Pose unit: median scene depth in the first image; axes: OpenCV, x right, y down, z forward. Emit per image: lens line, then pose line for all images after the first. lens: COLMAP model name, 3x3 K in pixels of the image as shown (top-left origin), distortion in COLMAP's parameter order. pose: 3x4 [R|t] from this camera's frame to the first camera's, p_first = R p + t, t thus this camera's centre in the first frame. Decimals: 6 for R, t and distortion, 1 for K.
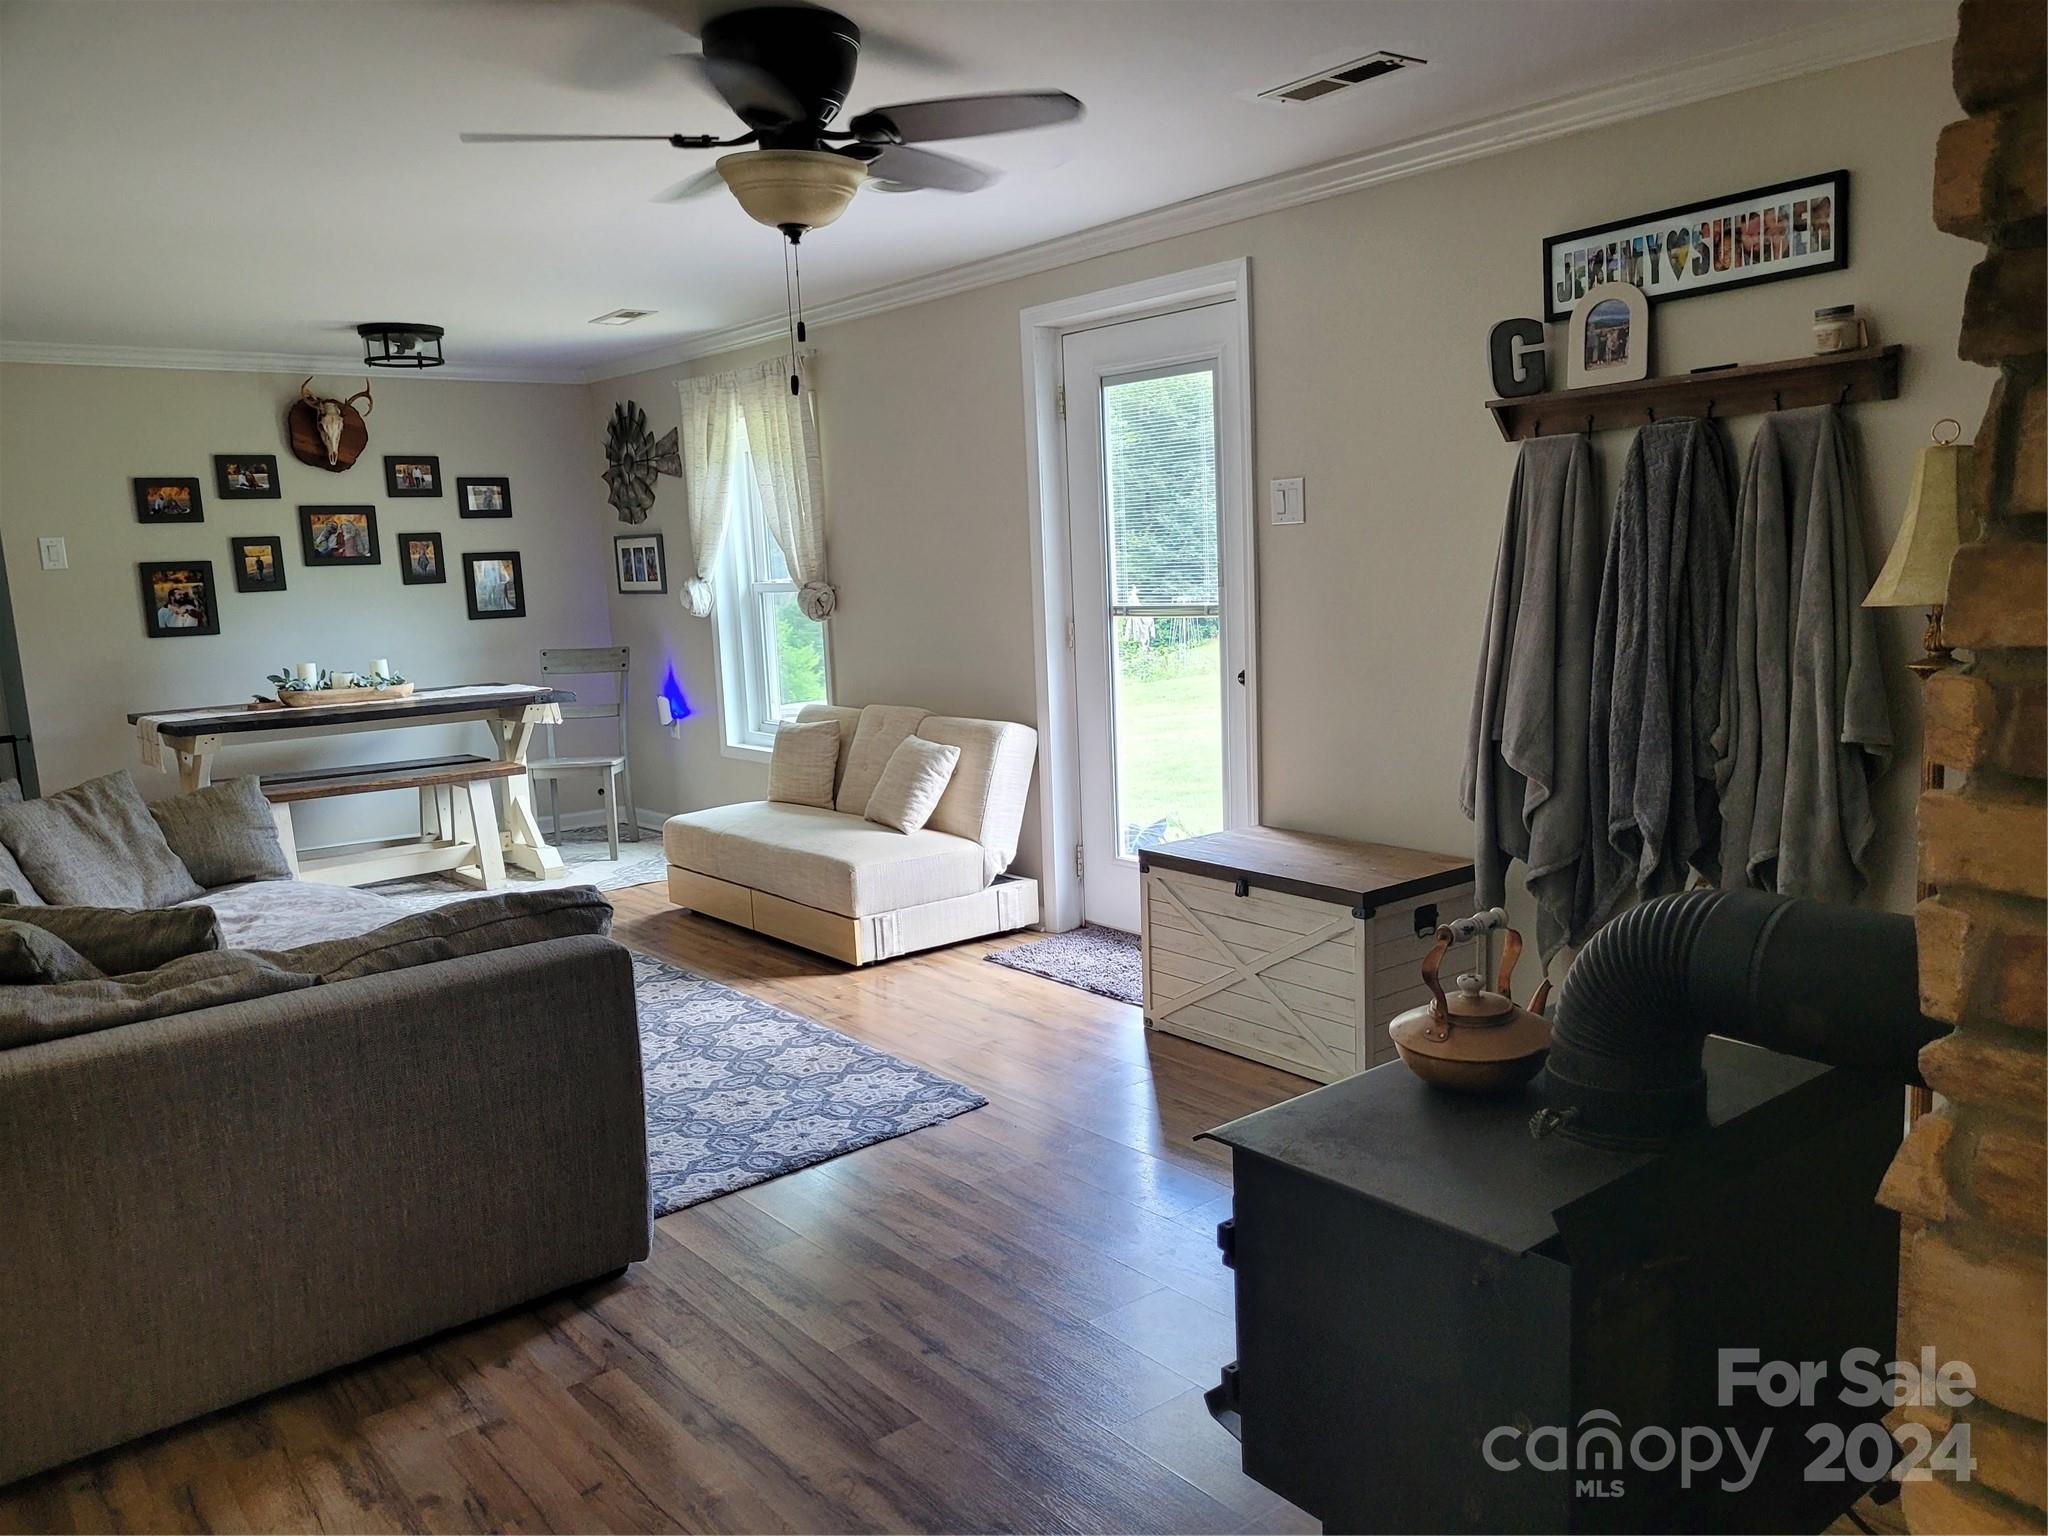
lens RADIAL K [[1544.4, 0, 1036.3], [0, 1544.4, 772.9], [0, 0, 1]] dist [0.043447, -0.036646]
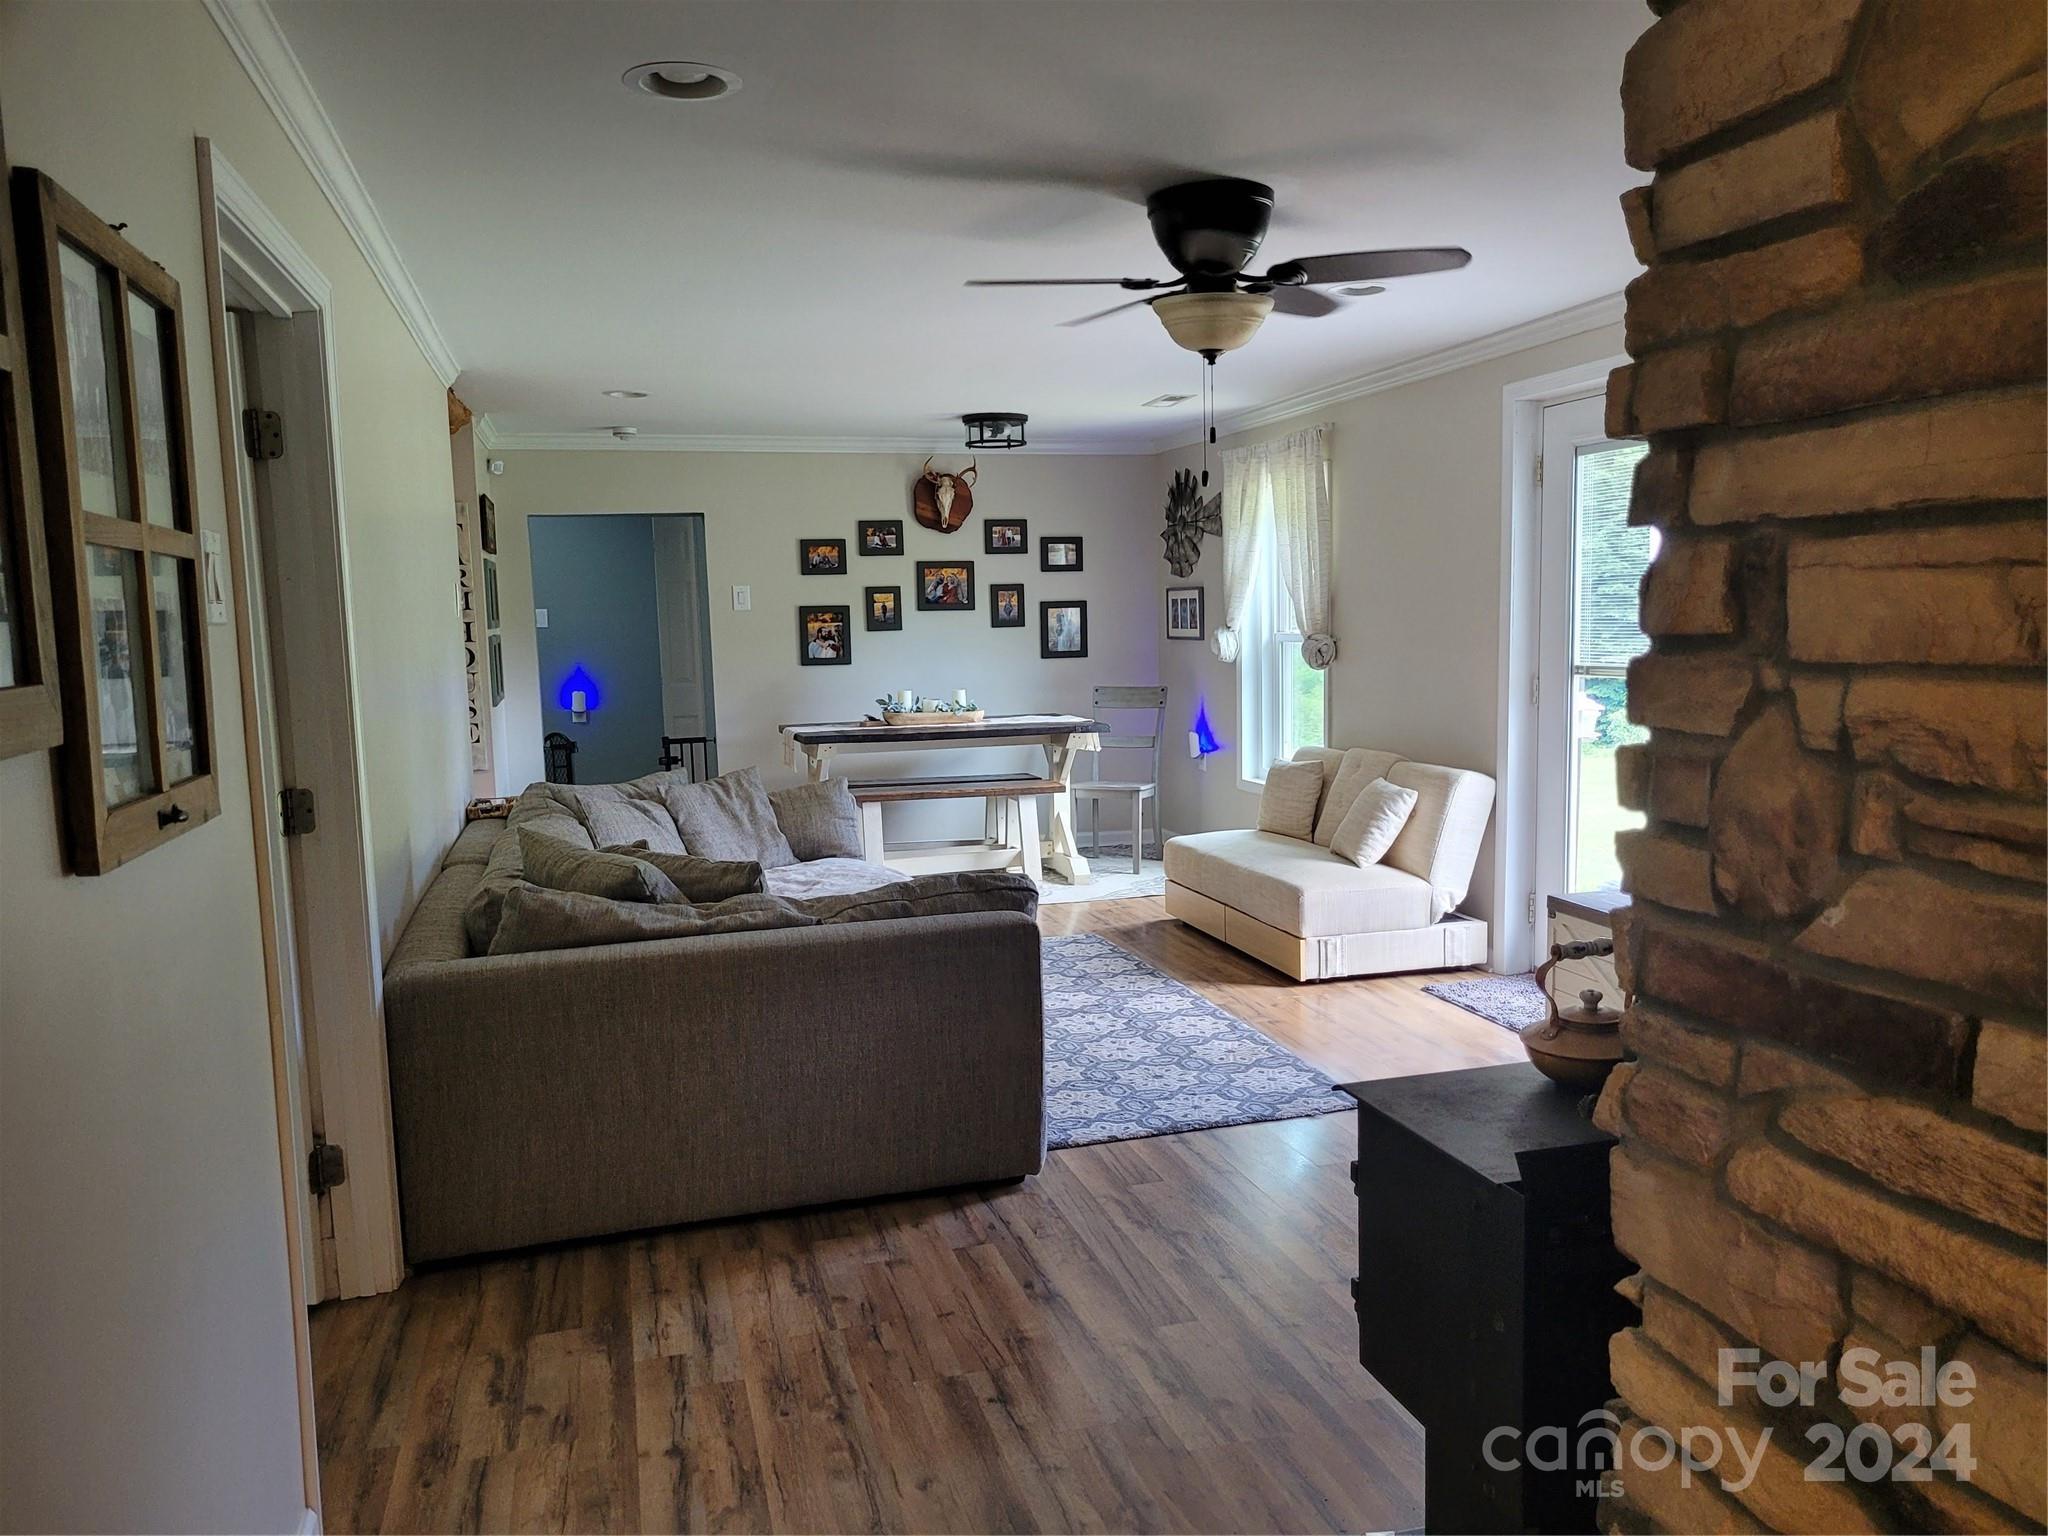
lens RADIAL K [[1544.4, 0, 1026.3], [0, 1544.4, 764.9], [0, 0, 1]] dist [0.043447, -0.036646]
pose [[0.917807, 0.058251, -0.392730, 0.125081], [-0.070884, 0.997327, -0.017727, 0.003599], [0.390647, 0.044109, 0.919483, -0.099711]]
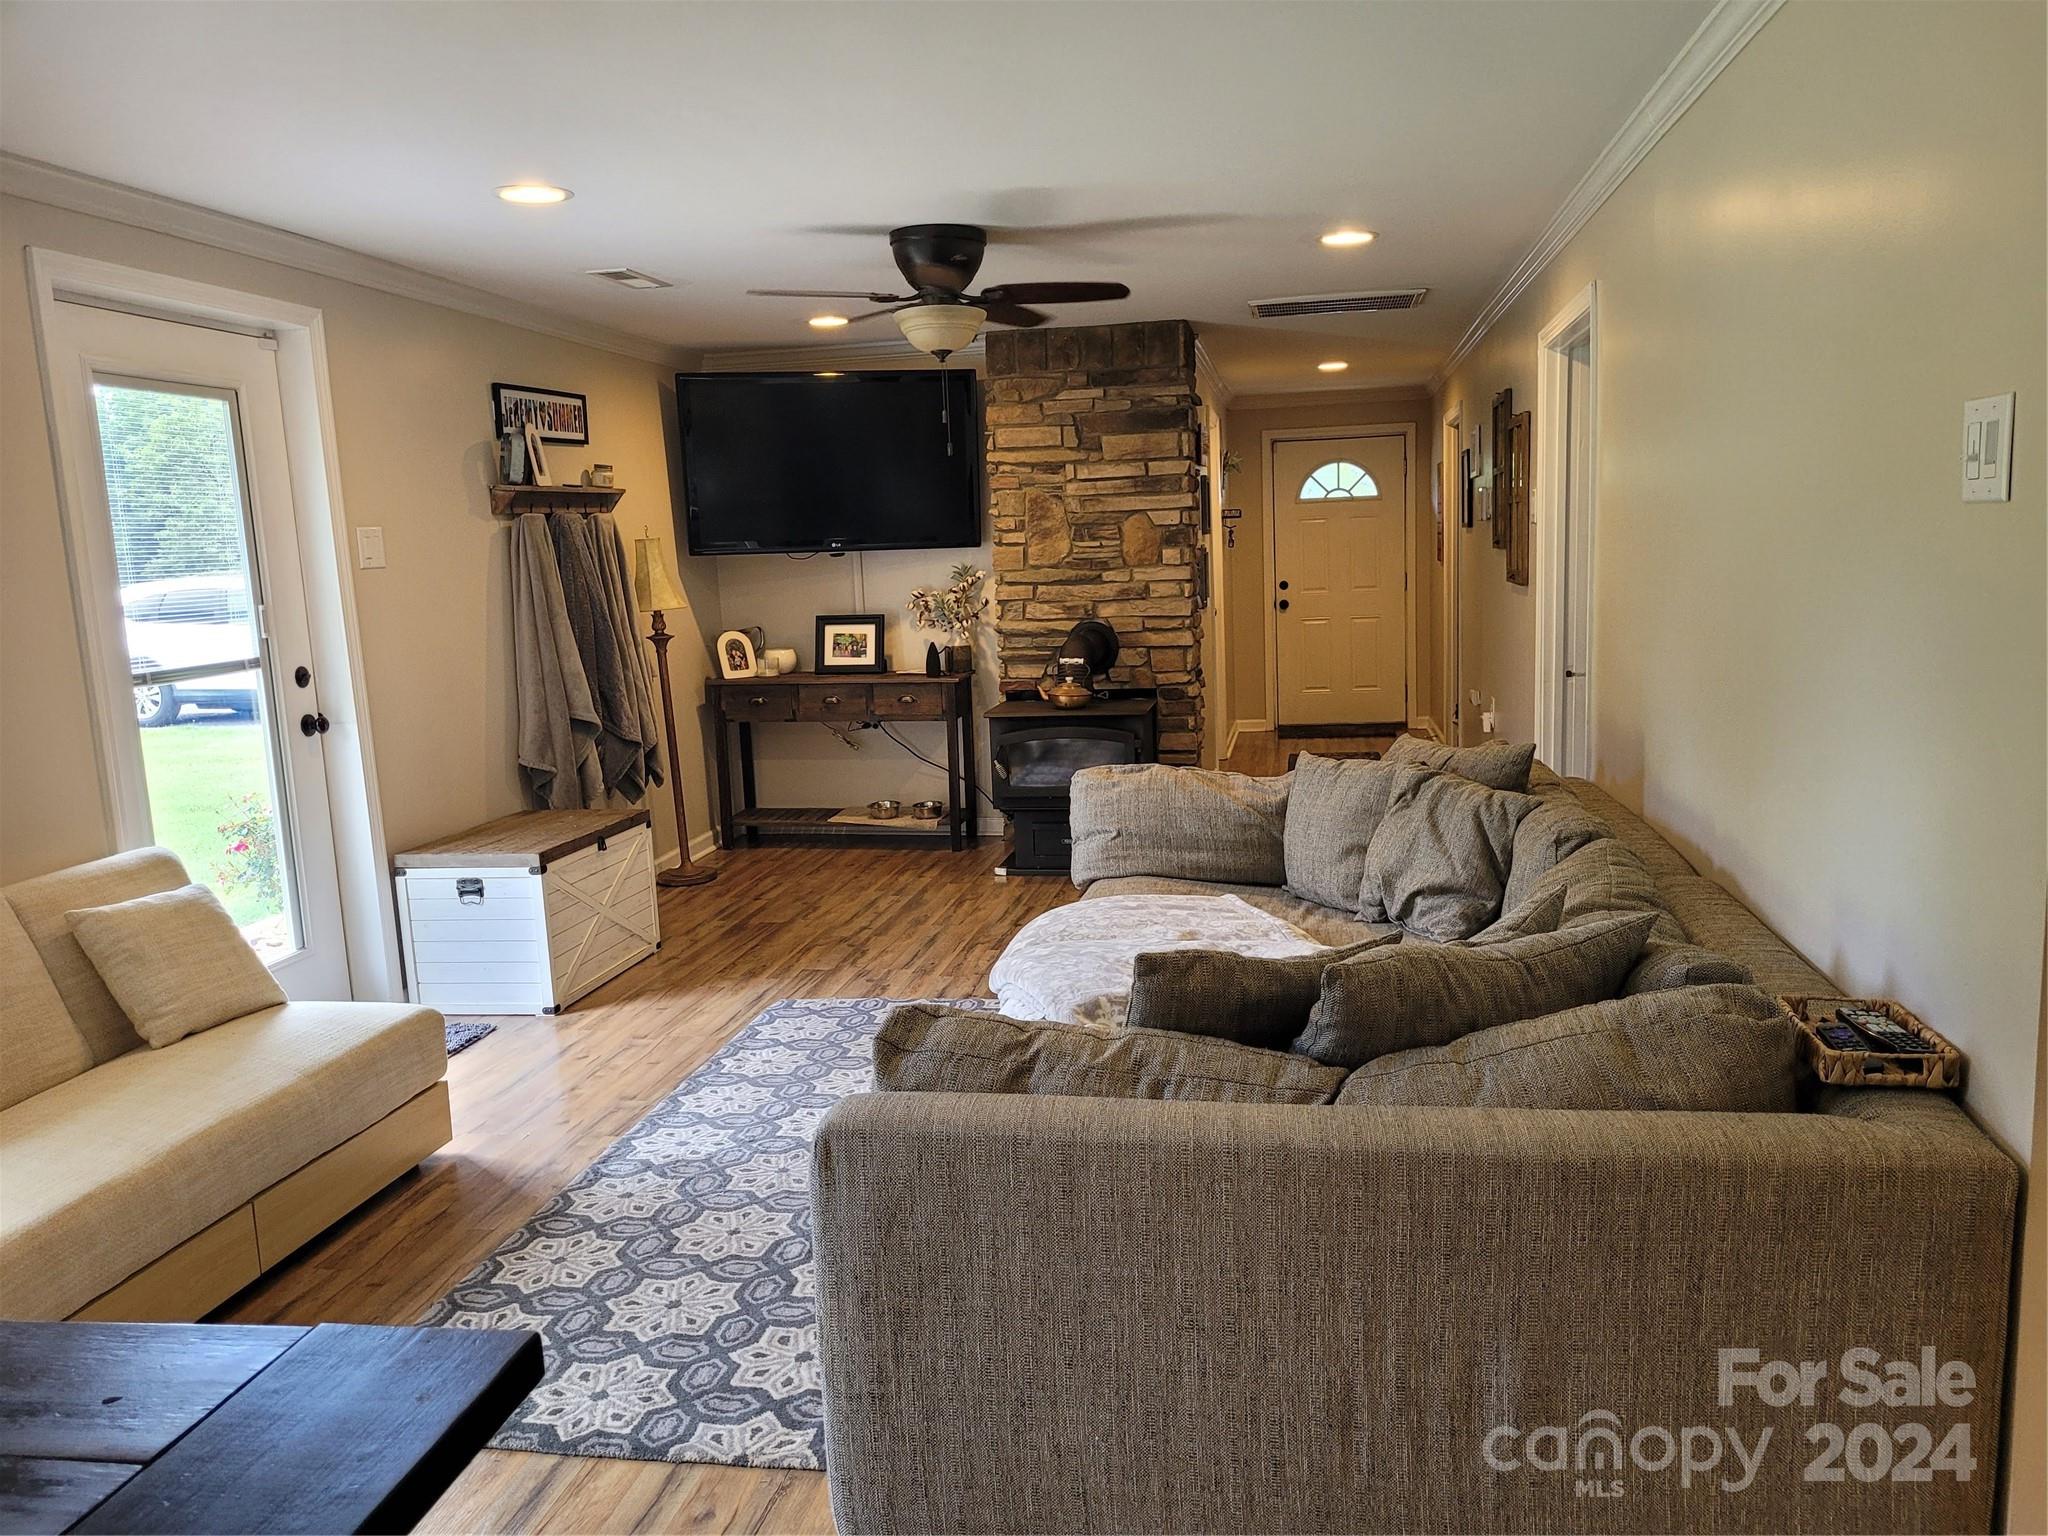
lens RADIAL K [[1544.4, 0, 1028.3], [0, 1544.4, 776.9], [0, 0, 1]] dist [0.043447, -0.036646]
pose [[-0.653260, -0.047004, 0.755674, -0.818061], [0.176570, 0.961093, 0.212422, -0.145222], [-0.736257, 0.272197, -0.619544, 1.168494]]
